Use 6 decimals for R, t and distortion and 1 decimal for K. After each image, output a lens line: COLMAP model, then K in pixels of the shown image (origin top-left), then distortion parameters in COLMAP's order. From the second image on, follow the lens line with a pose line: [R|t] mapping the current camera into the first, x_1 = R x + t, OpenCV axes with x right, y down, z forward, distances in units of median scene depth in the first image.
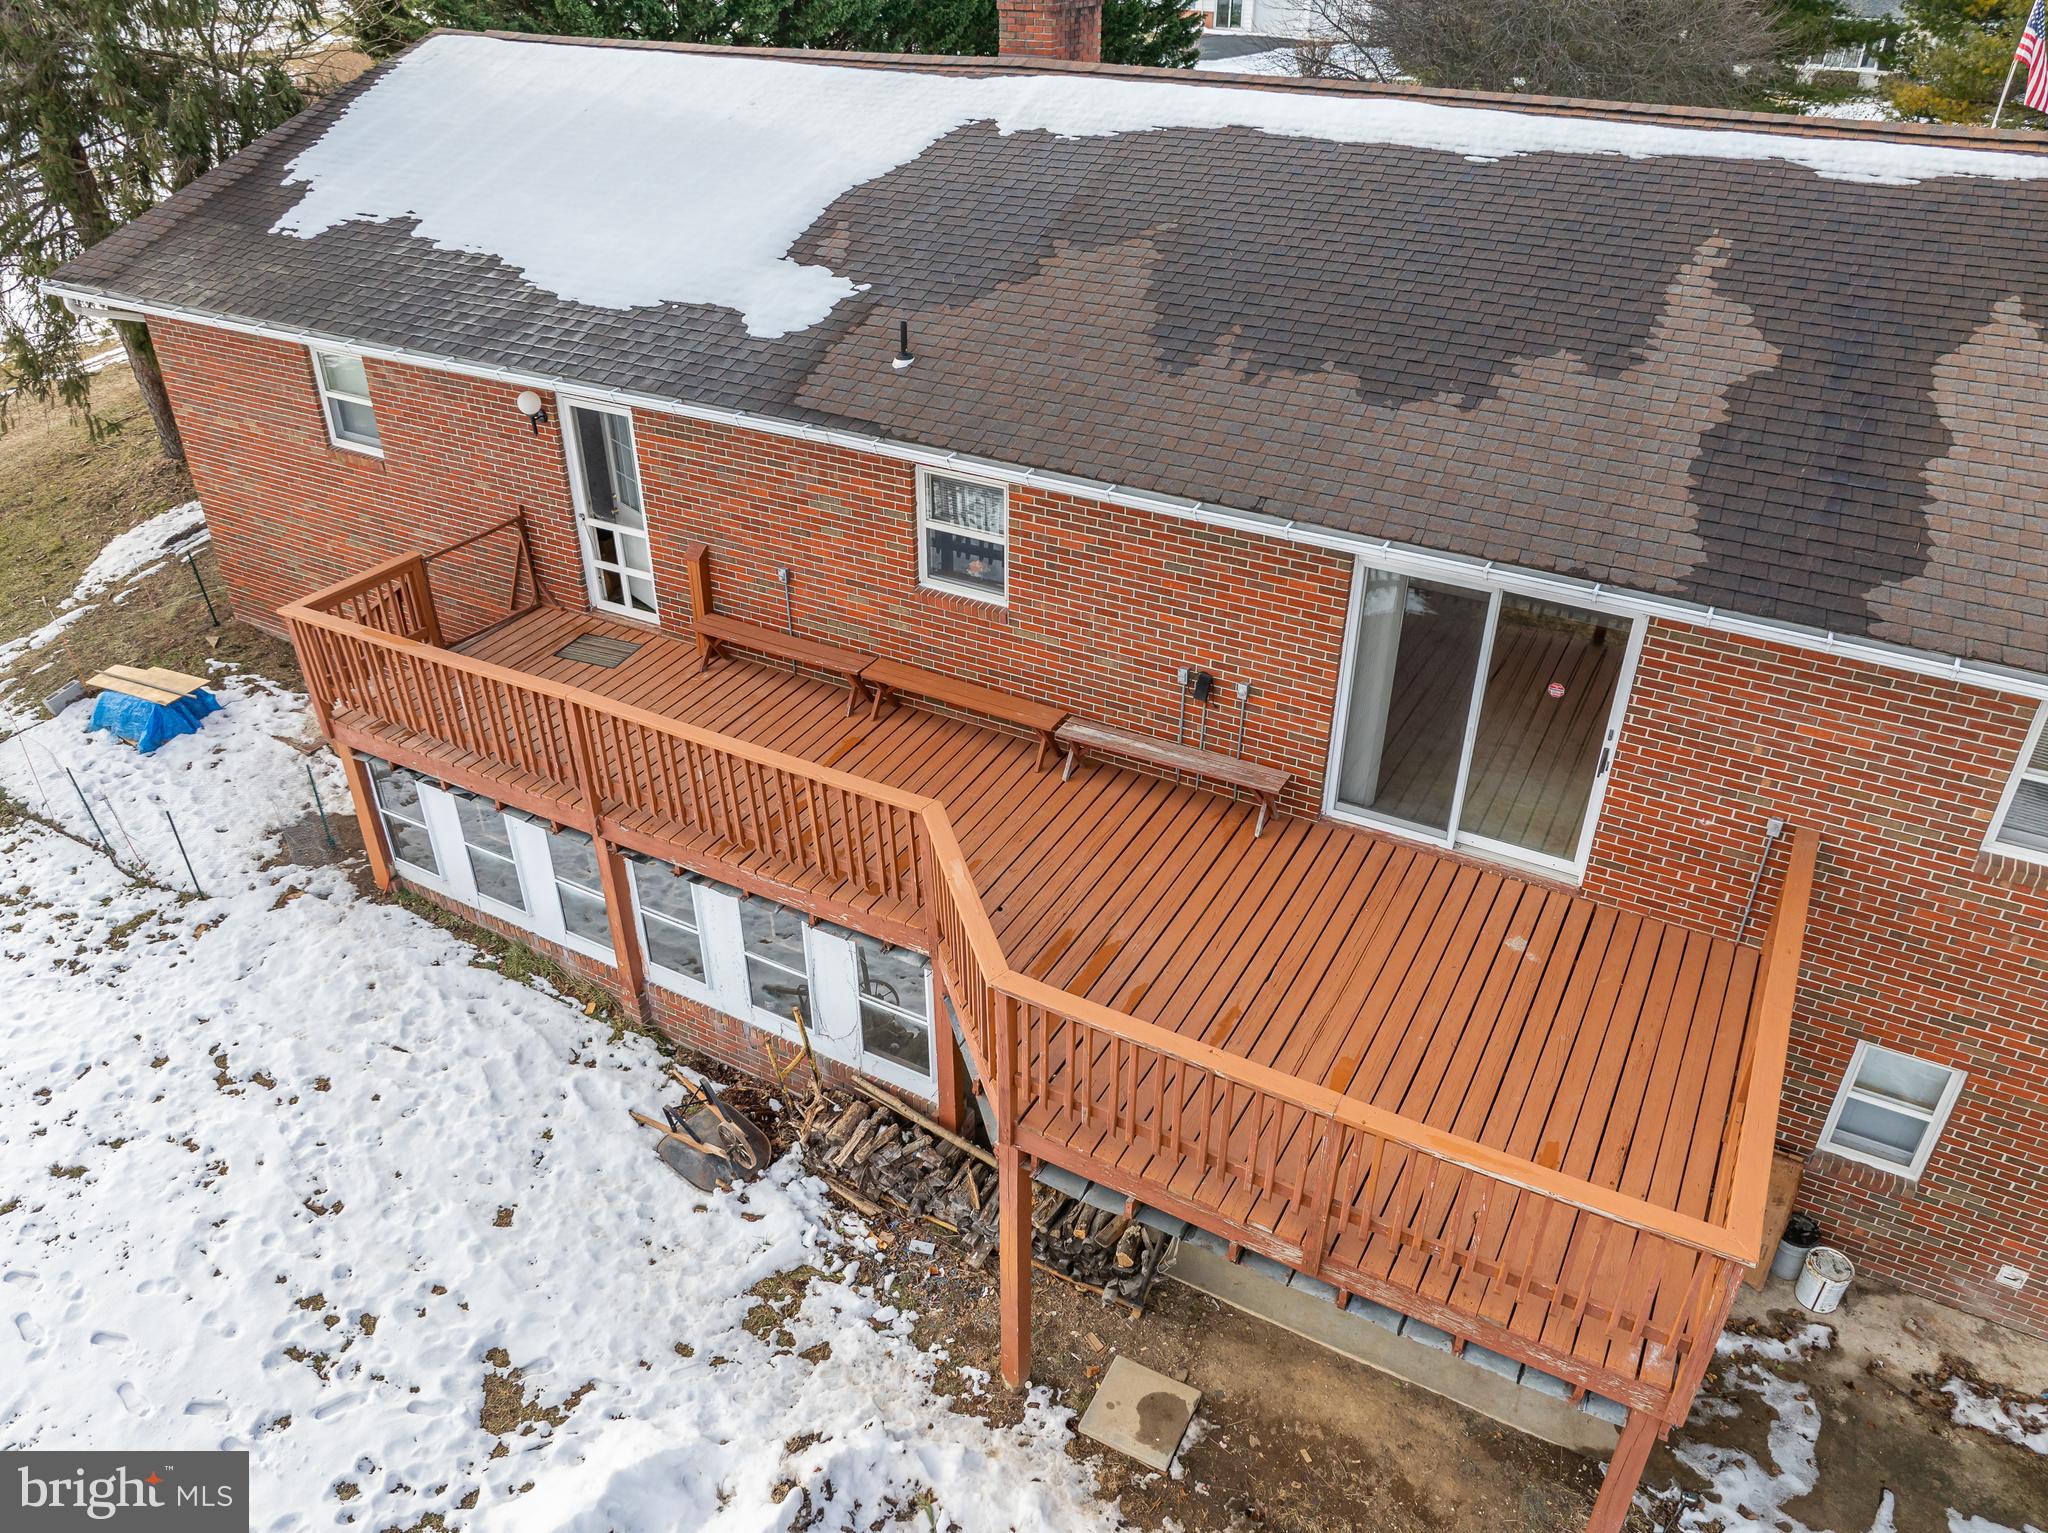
lens RADIAL K [[1454.4, 0, 1028.1], [0, 1454.4, 756.7], [0, 0, 1]] dist [-0.048083, 0.016082]
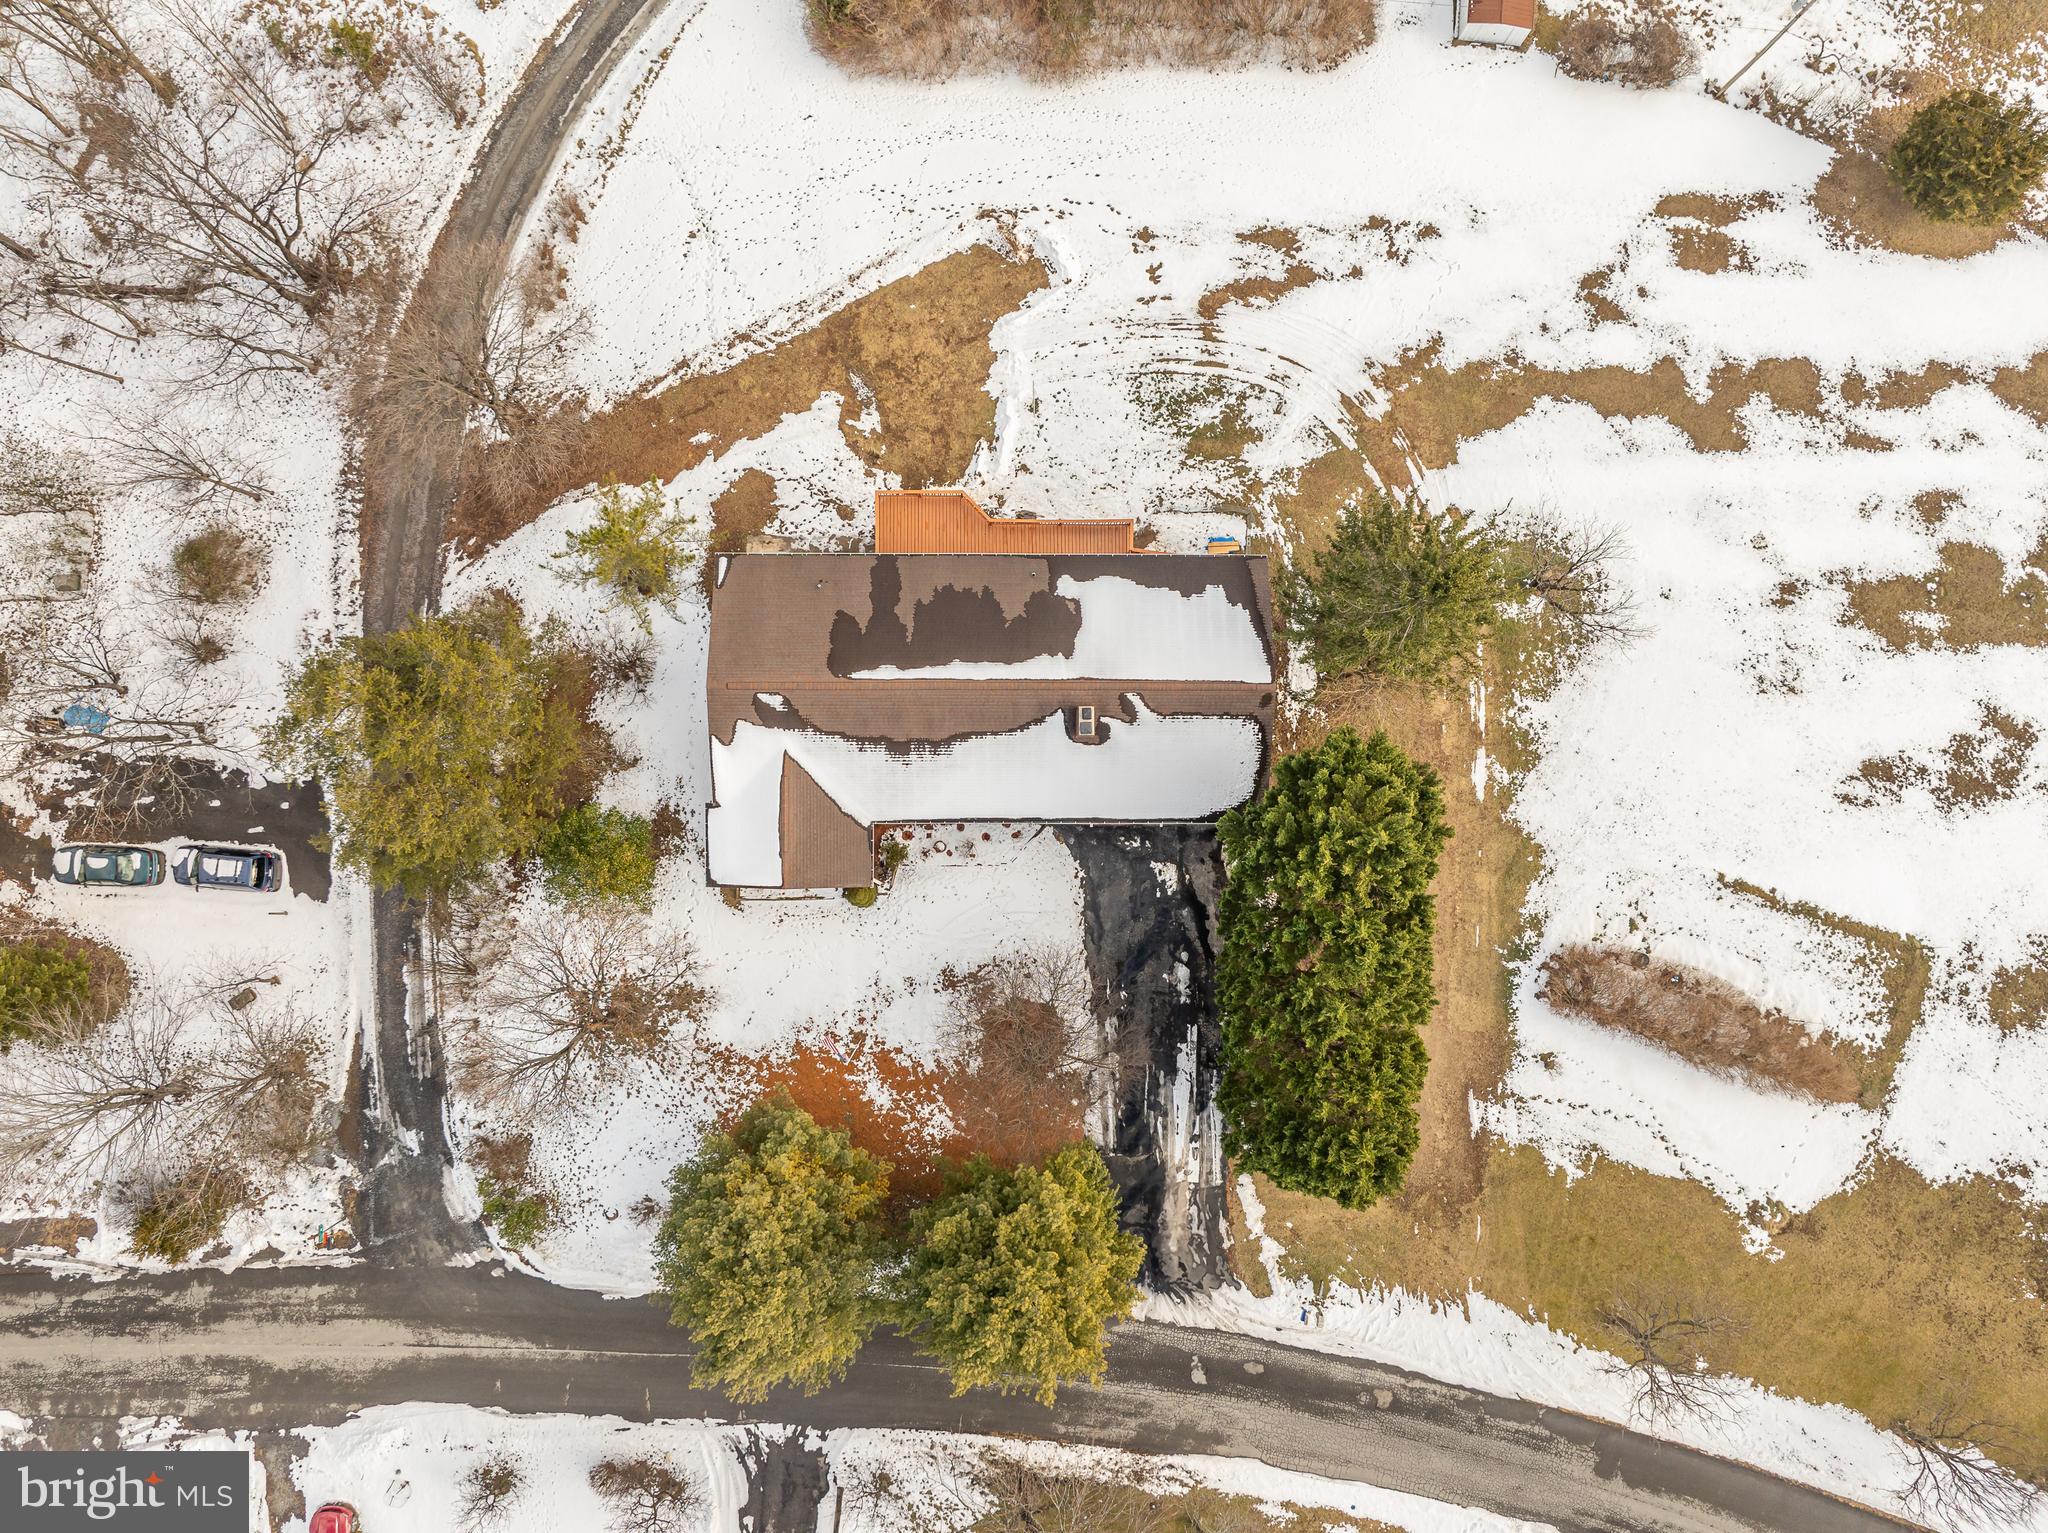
lens RADIAL K [[1454.4, 0, 1031.9], [0, 1454.4, 766.7], [0, 0, 1]] dist [-0.048083, 0.016082]
pose [[-0.873161, 0.486868, -0.023440, 0.406648], [-0.277235, -0.456498, 0.845429, -5.290799], [0.400913, 0.744694, 0.533573, -1.431187]]
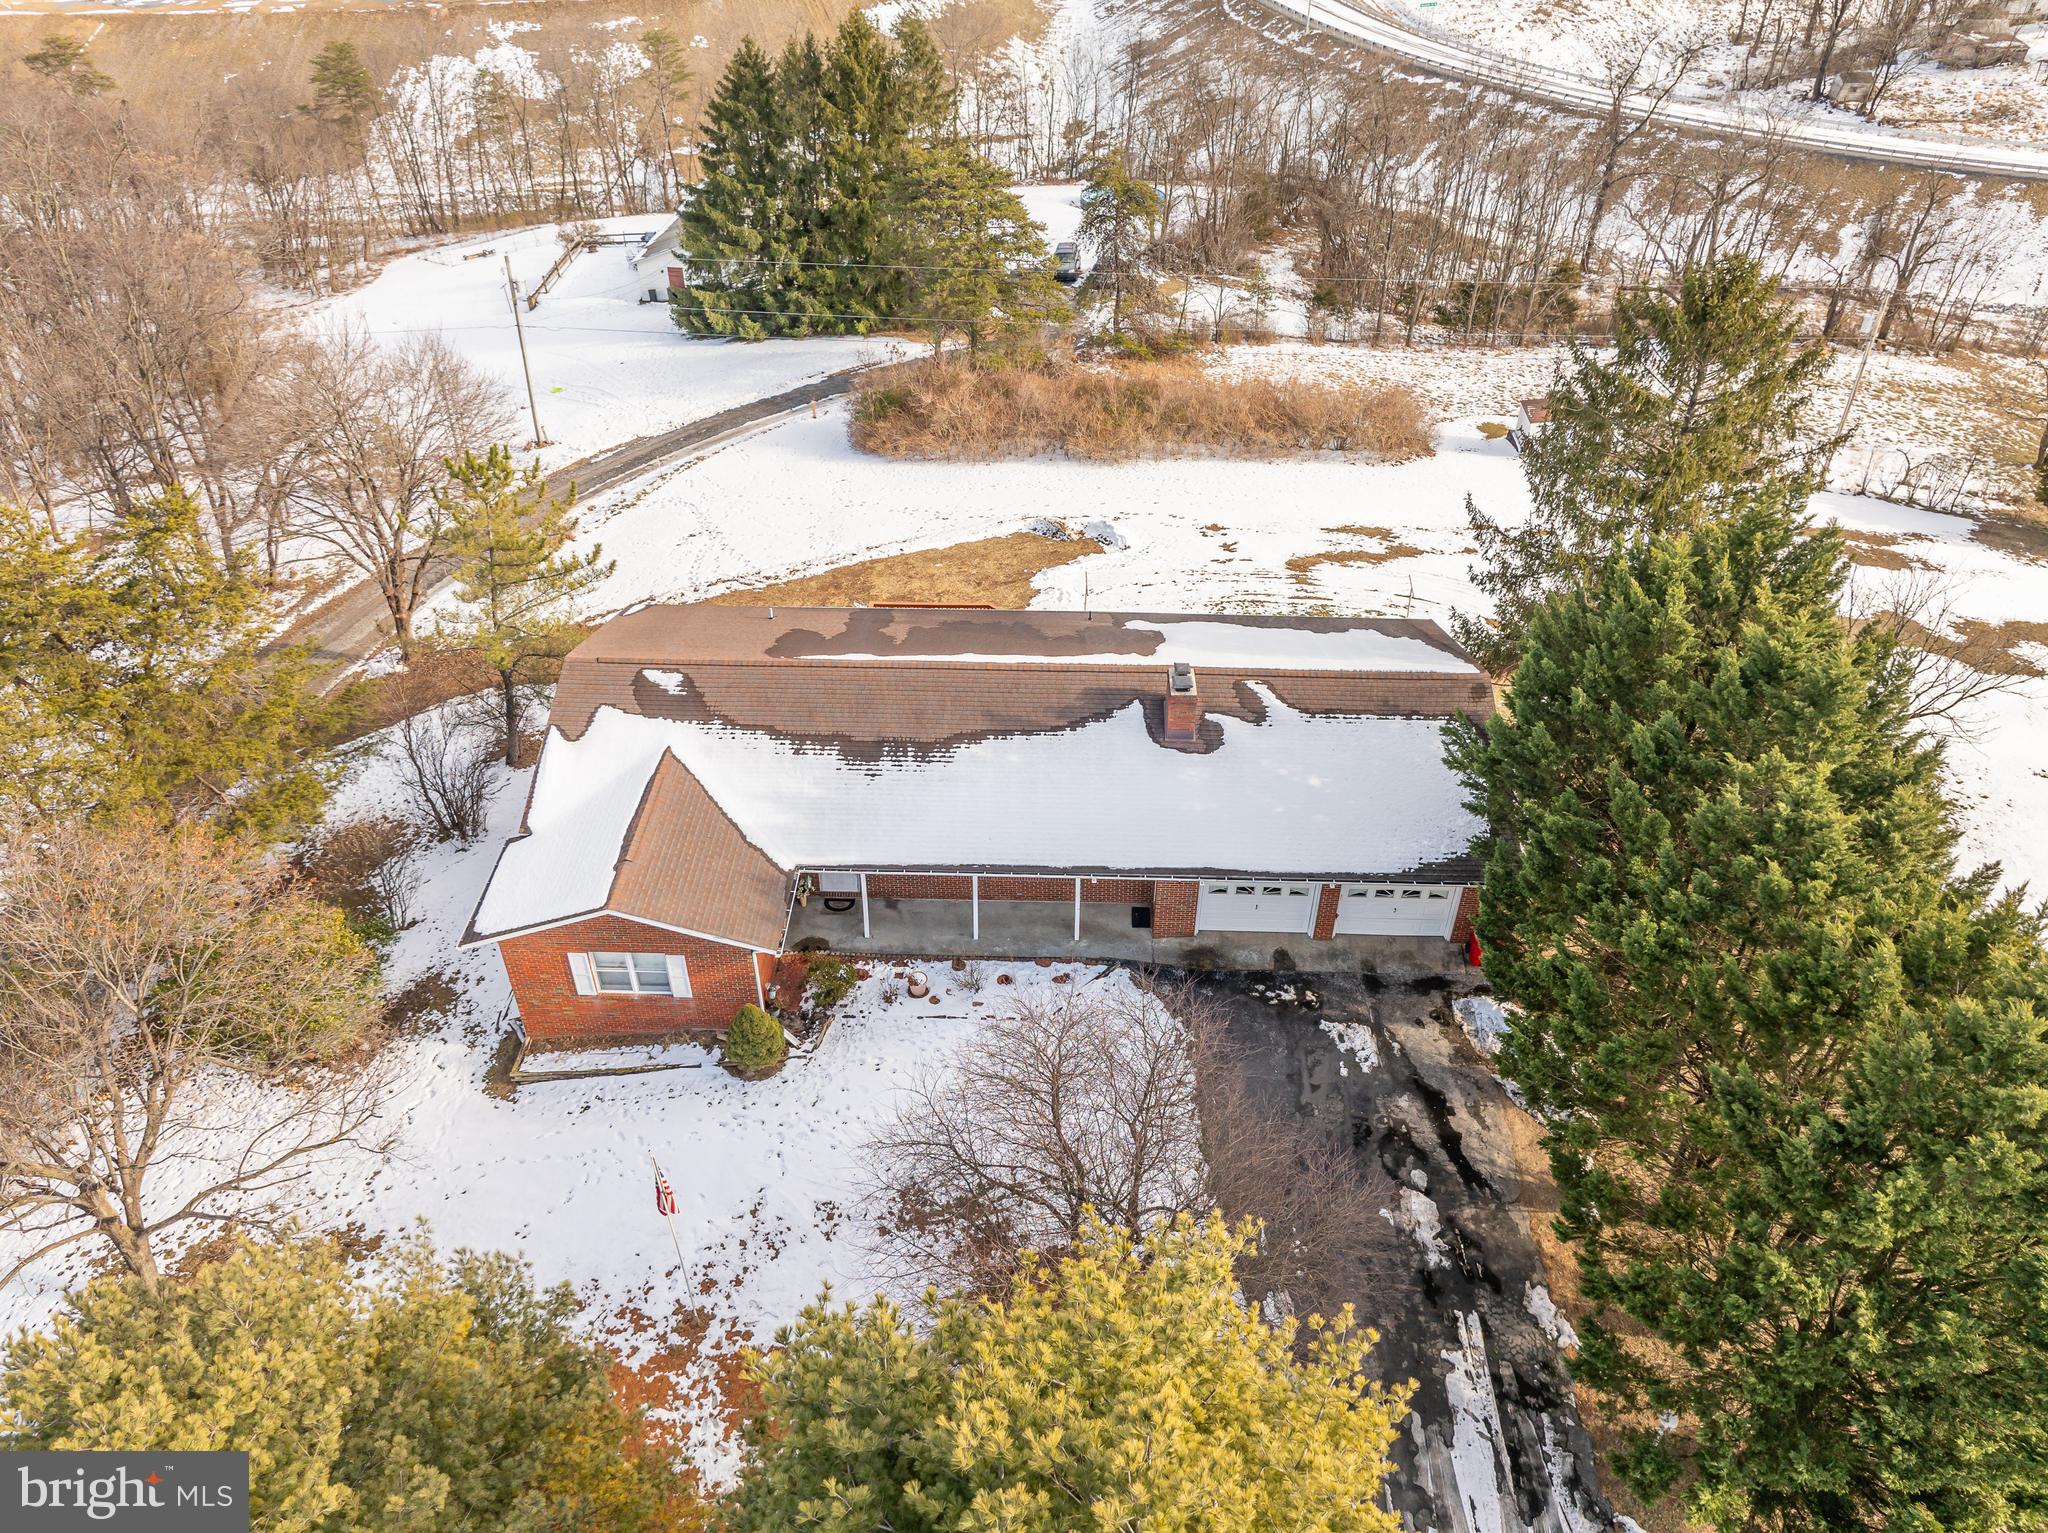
lens RADIAL K [[1454.4, 0, 1028.3], [0, 1454.4, 758.0], [0, 0, 1]] dist [-0.048083, 0.016082]
pose [[-0.884446, 0.277353, -0.375274, 1.558866], [-0.252422, 0.392031, 0.884644, -3.401994], [0.392478, 0.877147, -0.276720, 2.271603]]
